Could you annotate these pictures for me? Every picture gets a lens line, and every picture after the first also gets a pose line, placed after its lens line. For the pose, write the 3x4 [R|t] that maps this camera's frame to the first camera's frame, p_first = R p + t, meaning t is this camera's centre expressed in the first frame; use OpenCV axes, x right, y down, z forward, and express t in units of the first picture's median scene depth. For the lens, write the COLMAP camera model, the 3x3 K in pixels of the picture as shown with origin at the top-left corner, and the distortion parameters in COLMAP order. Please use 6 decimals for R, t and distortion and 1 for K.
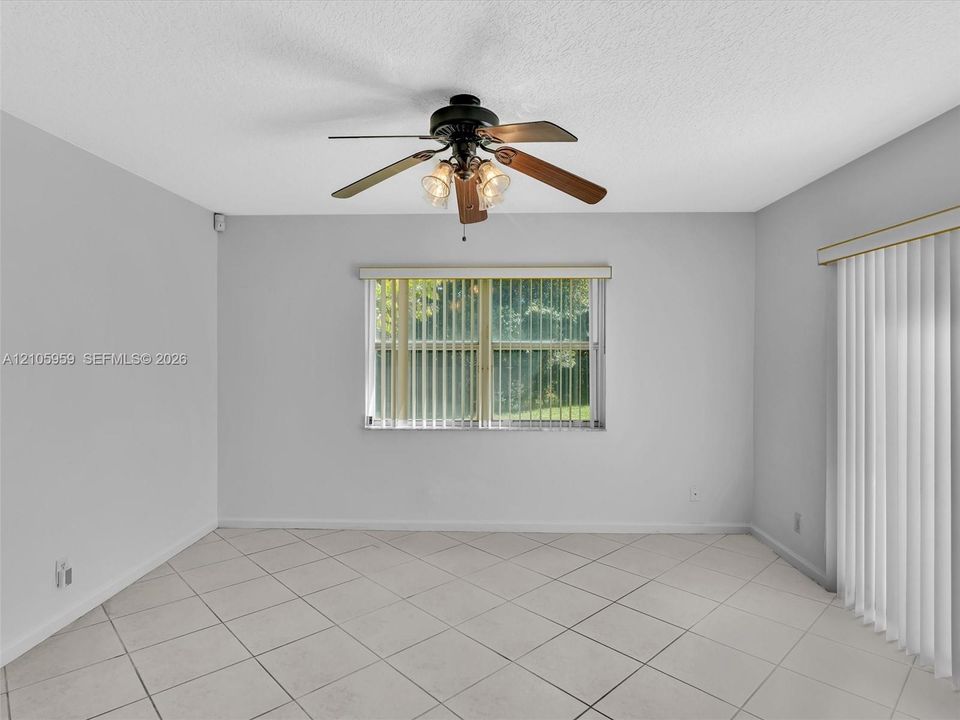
lens RADIAL K [[488.5, 0, 480.0], [0, 488.5, 360.0], [0, 0, 1]] dist [-0.001482, -0.000036]
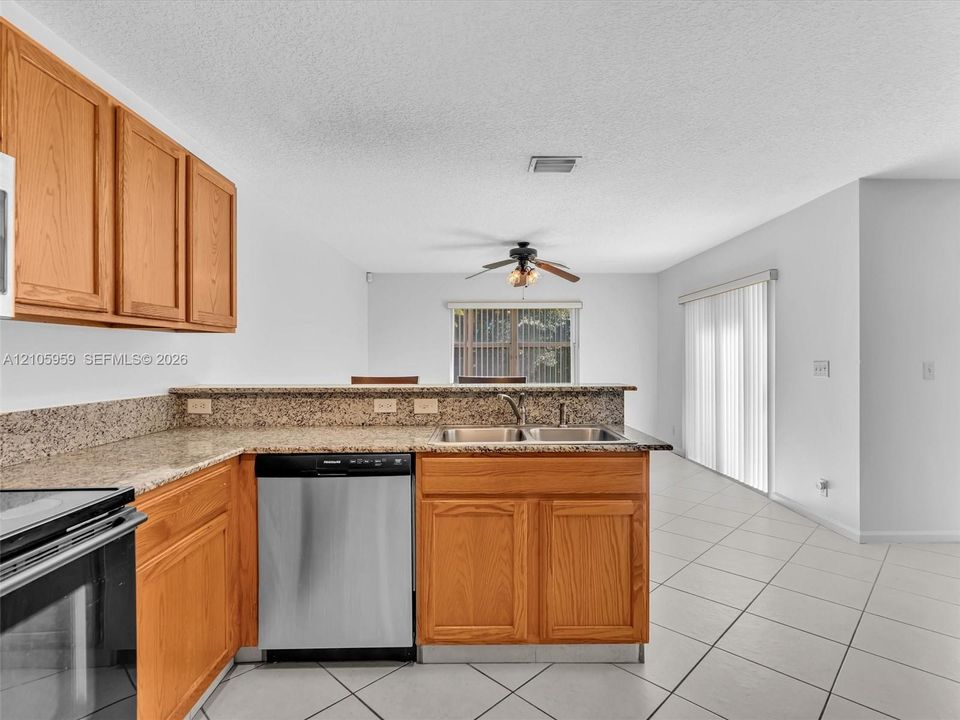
lens RADIAL K [[488.5, 0, 480.0], [0, 488.5, 360.0], [0, 0, 1]] dist [-0.001482, -0.000036]
pose [[0.998566, -0.004802, 0.053314, -0.220921], [0.005810, 0.999807, -0.018757, 0.063535], [-0.053213, 0.019039, 0.998402, -0.838970]]
